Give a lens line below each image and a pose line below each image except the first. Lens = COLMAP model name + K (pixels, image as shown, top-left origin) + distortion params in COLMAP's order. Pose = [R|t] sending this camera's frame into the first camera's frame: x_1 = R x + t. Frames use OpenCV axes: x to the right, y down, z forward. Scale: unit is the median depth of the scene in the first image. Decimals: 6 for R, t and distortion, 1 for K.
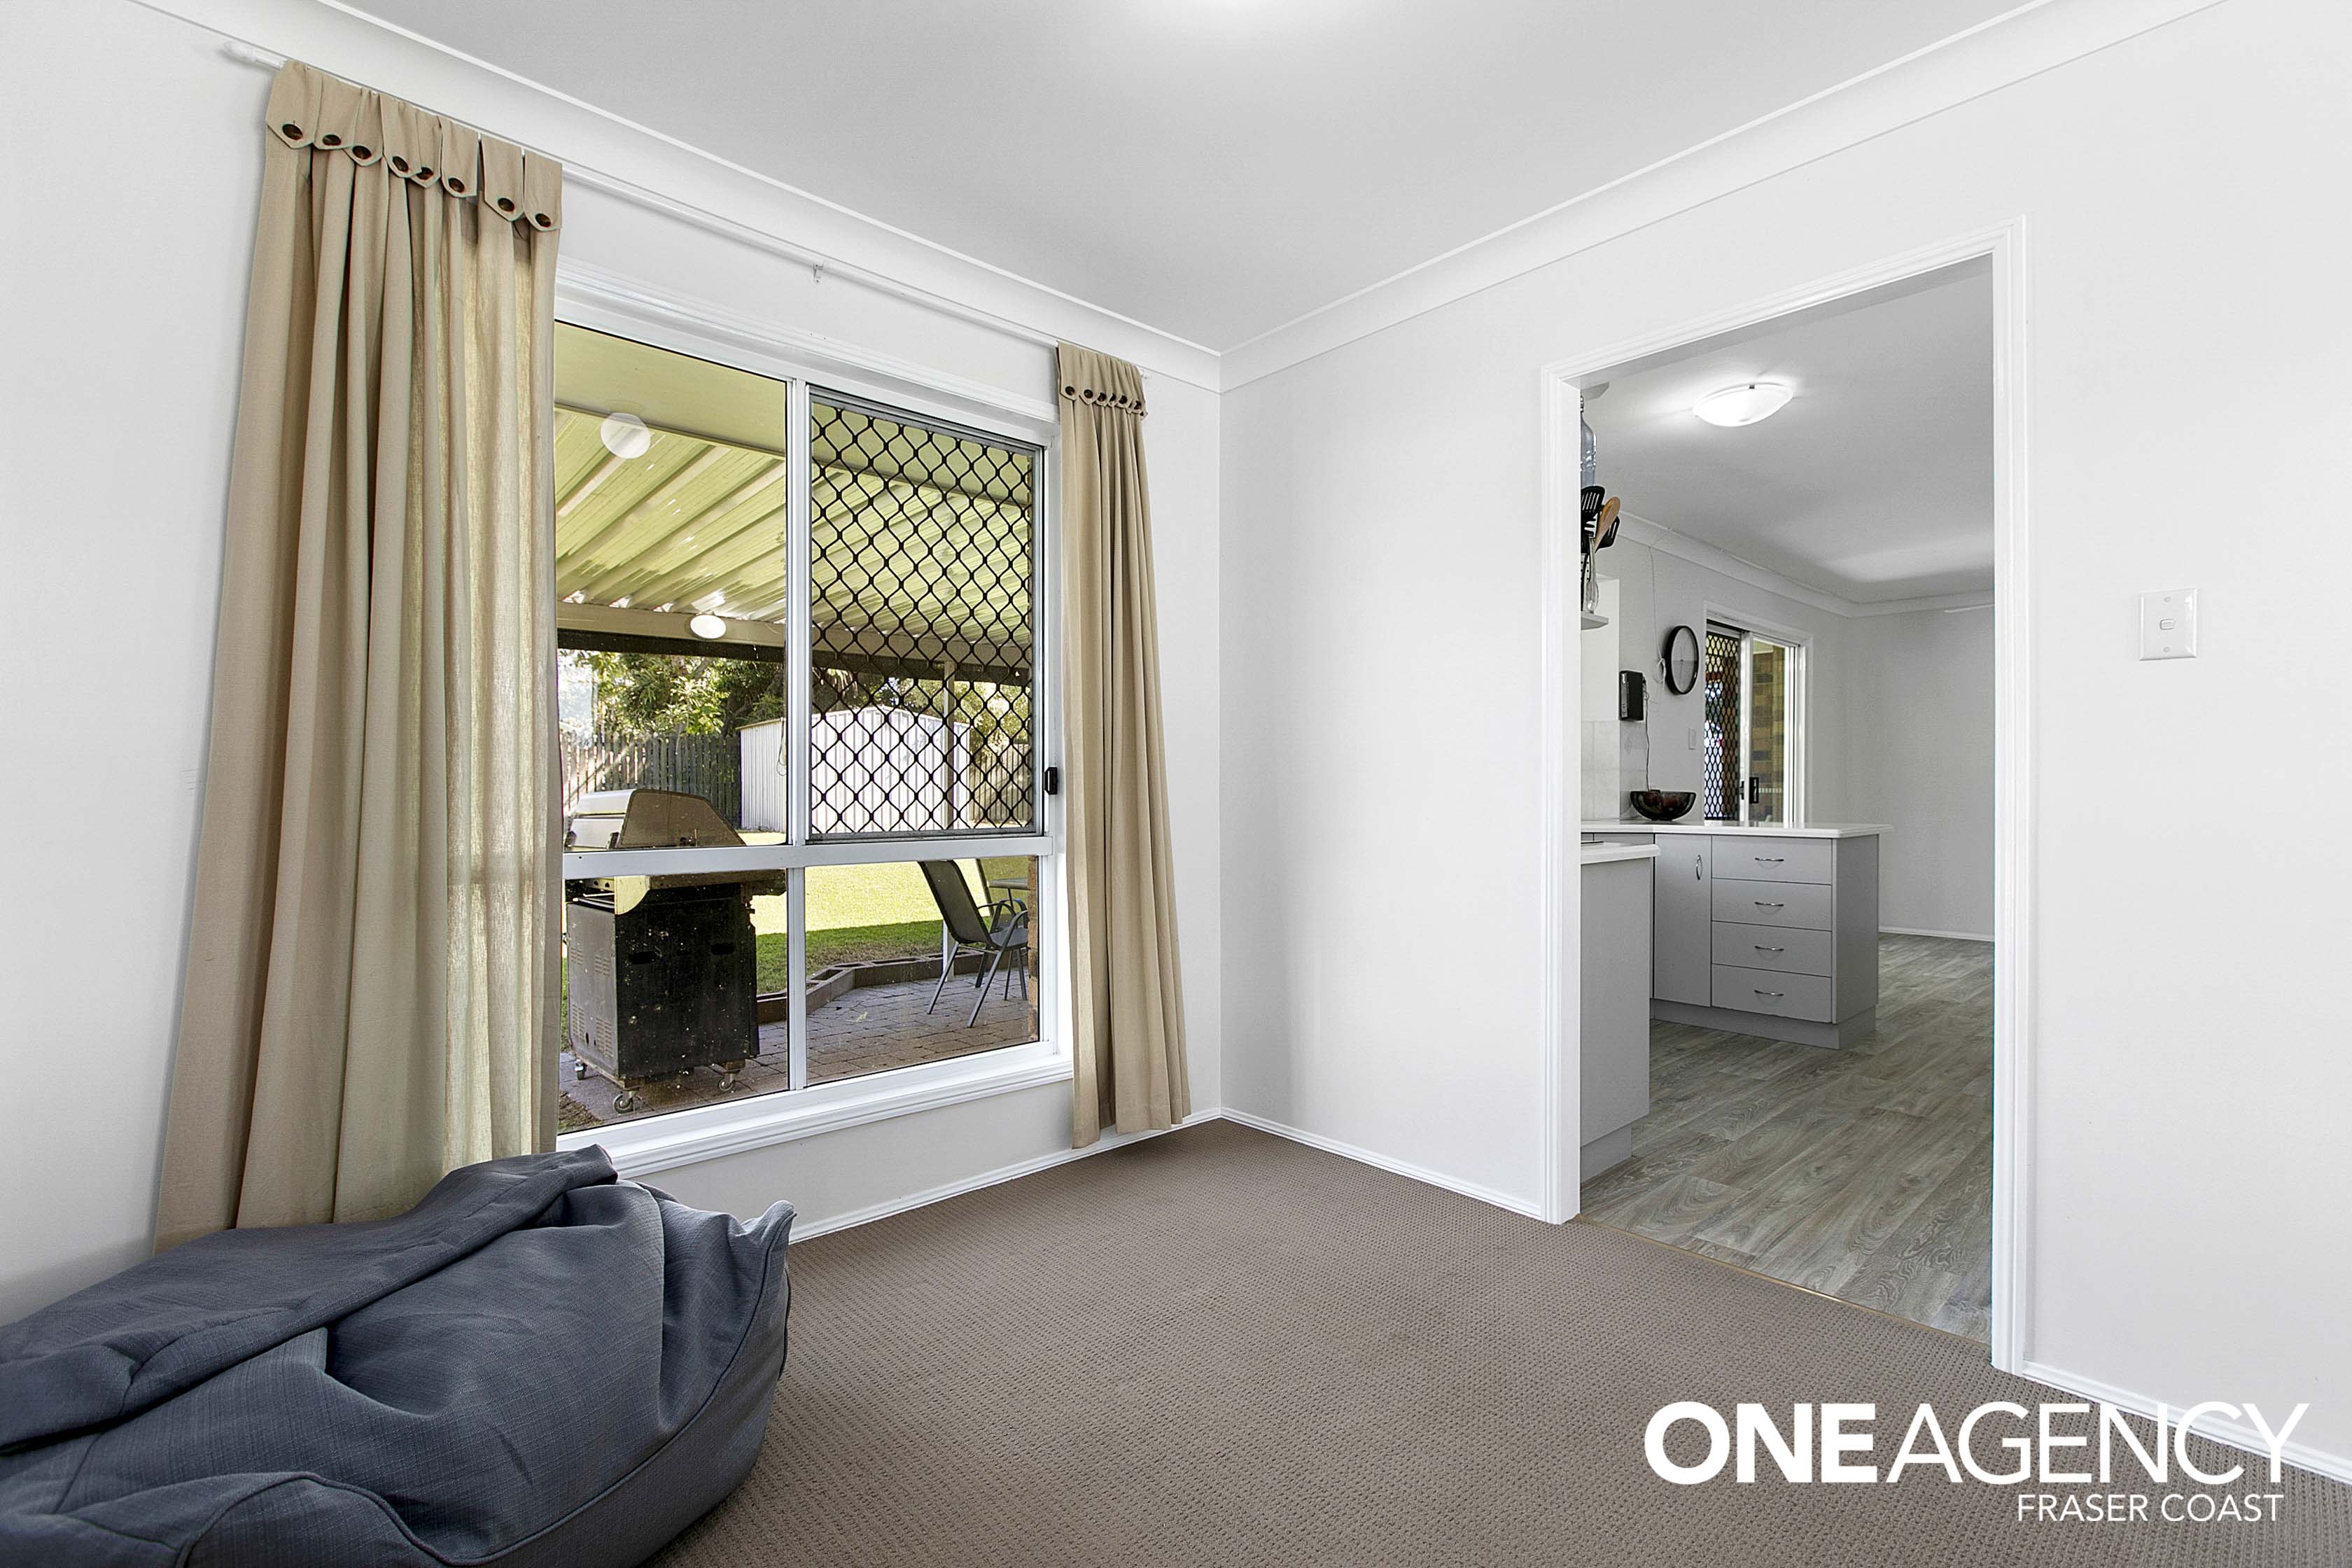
lens RADIAL K [[1033.4, 0, 1183.0], [0, 1033.4, 793.7], [0, 0, 1]] dist [-0.003238, -0.000229]
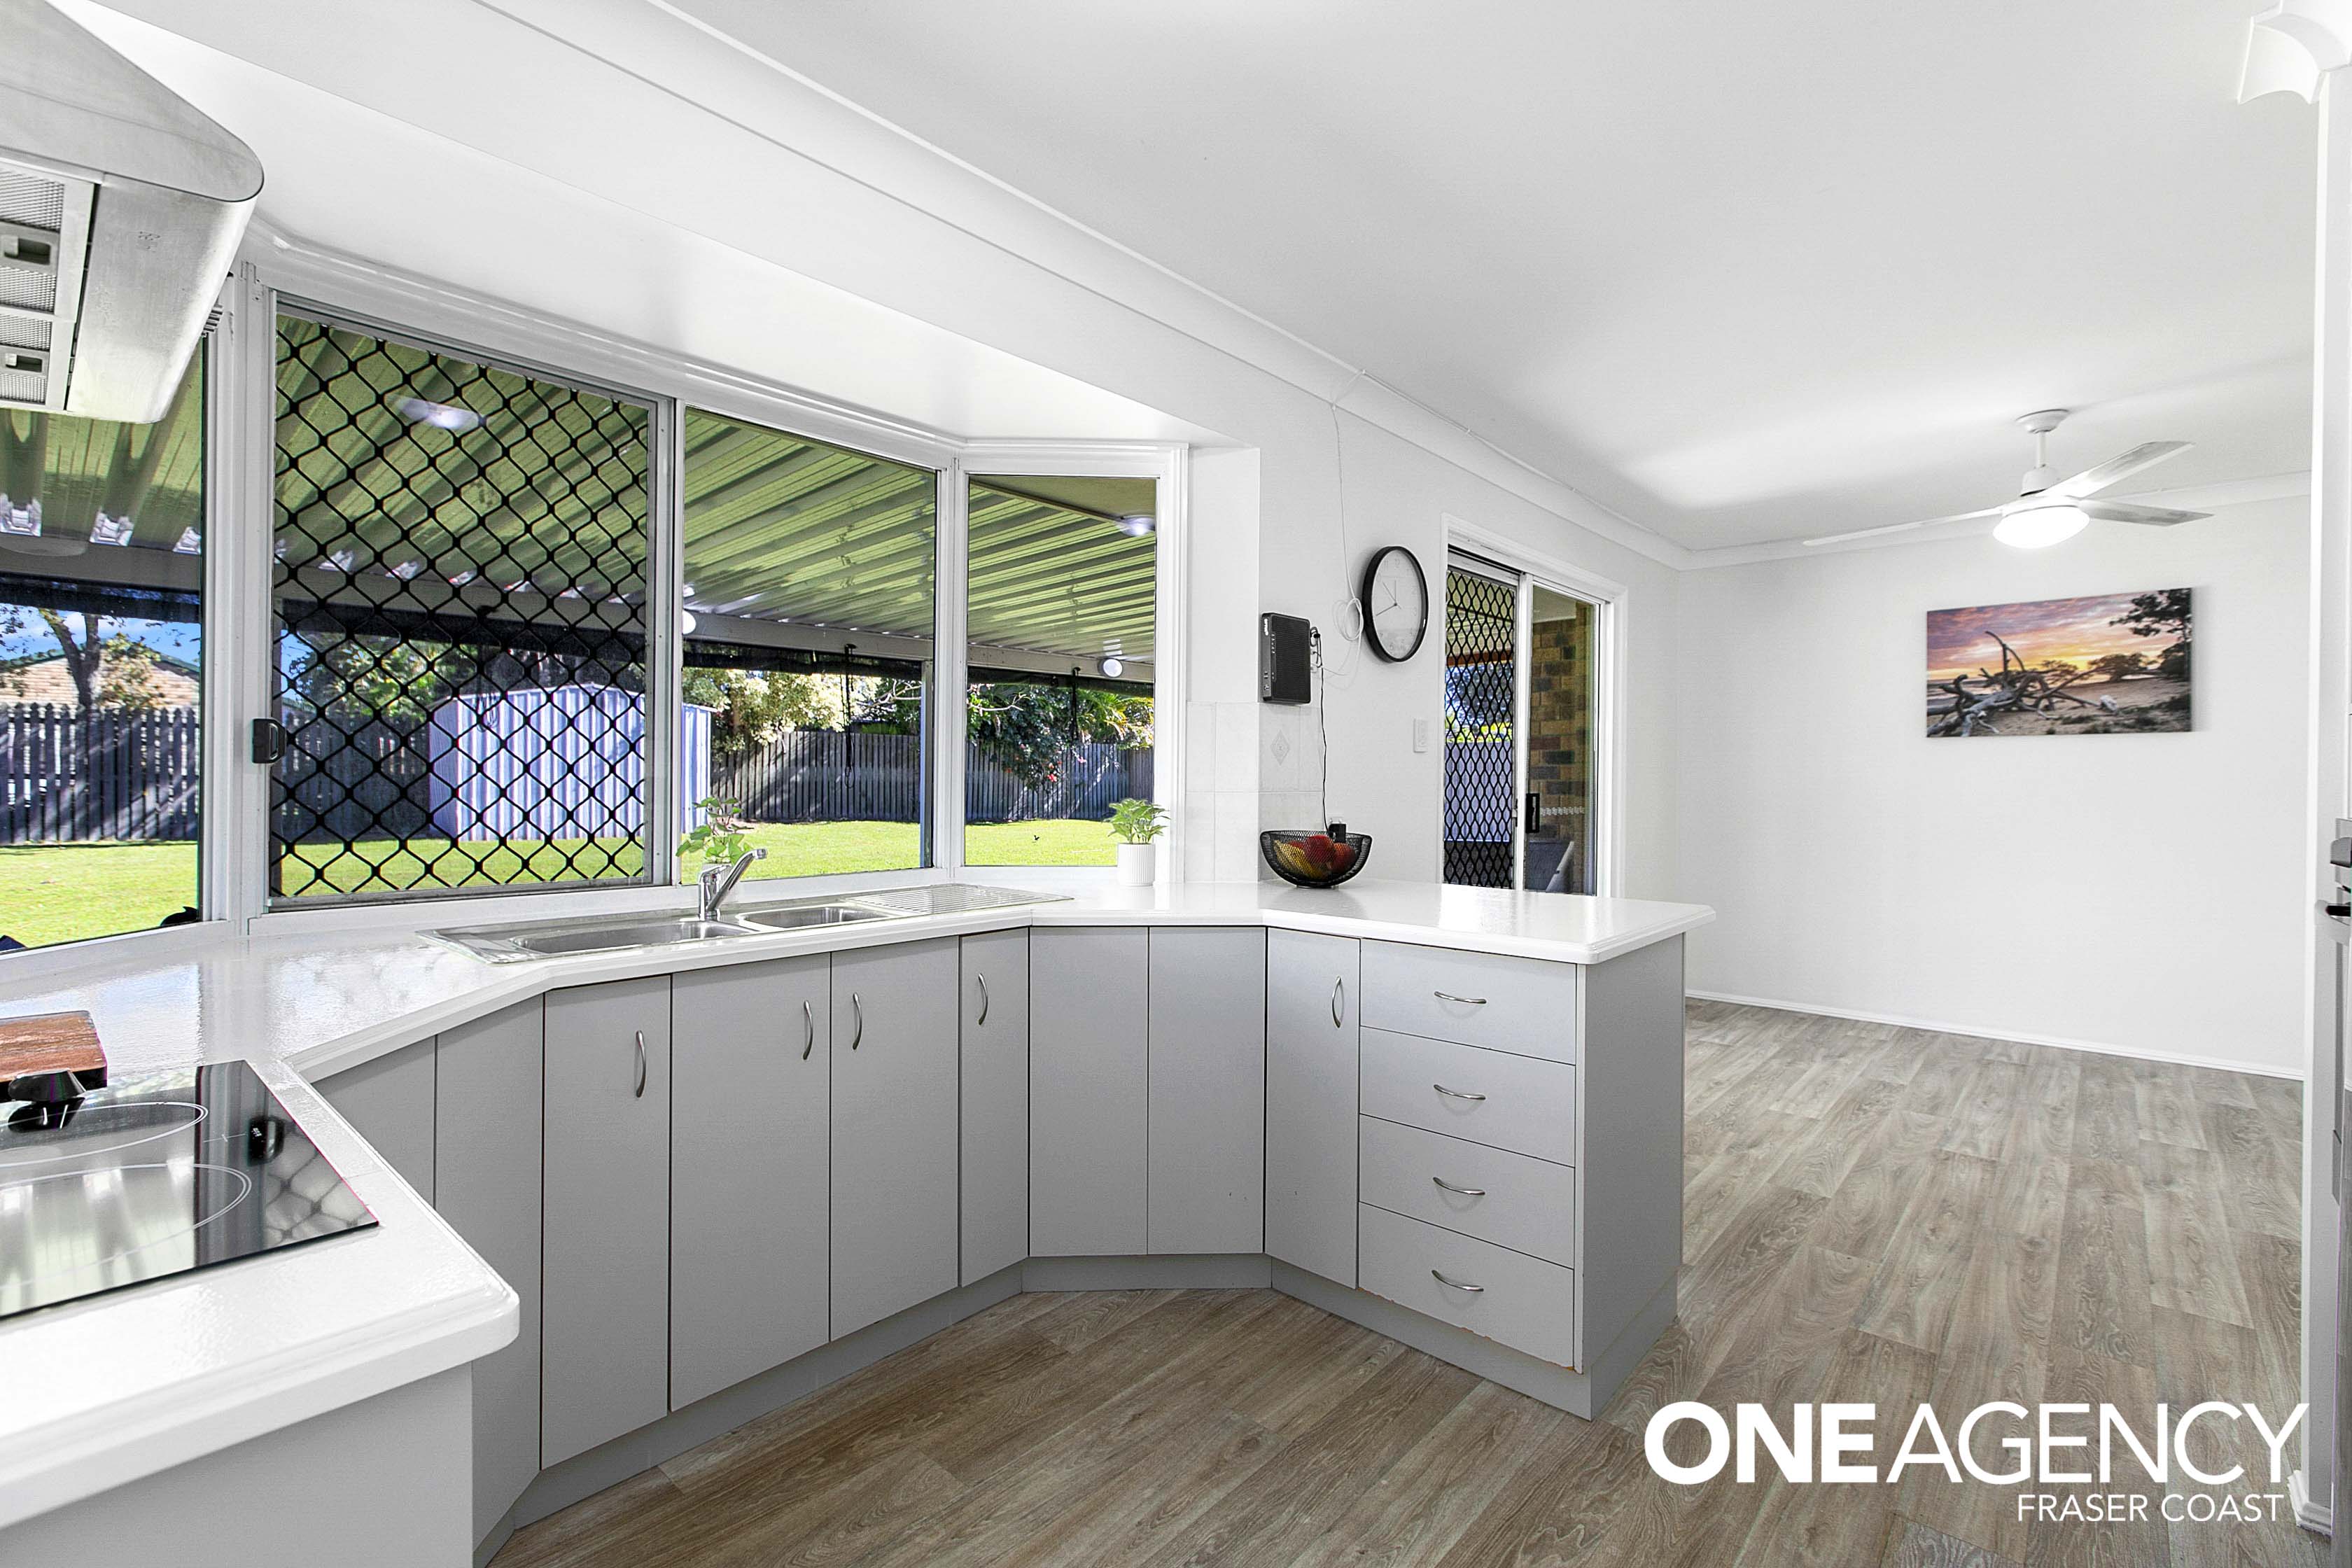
lens RADIAL K [[1033.4, 0, 1171.7], [0, 1033.4, 781.0], [0, 0, 1]] dist [-0.003238, -0.000229]
pose [[0.995609, 0.004201, 0.093517, 0.275911], [-0.004071, 0.999990, -0.001579, -0.022998], [-0.093523, 0.001191, 0.995616, 0.380986]]
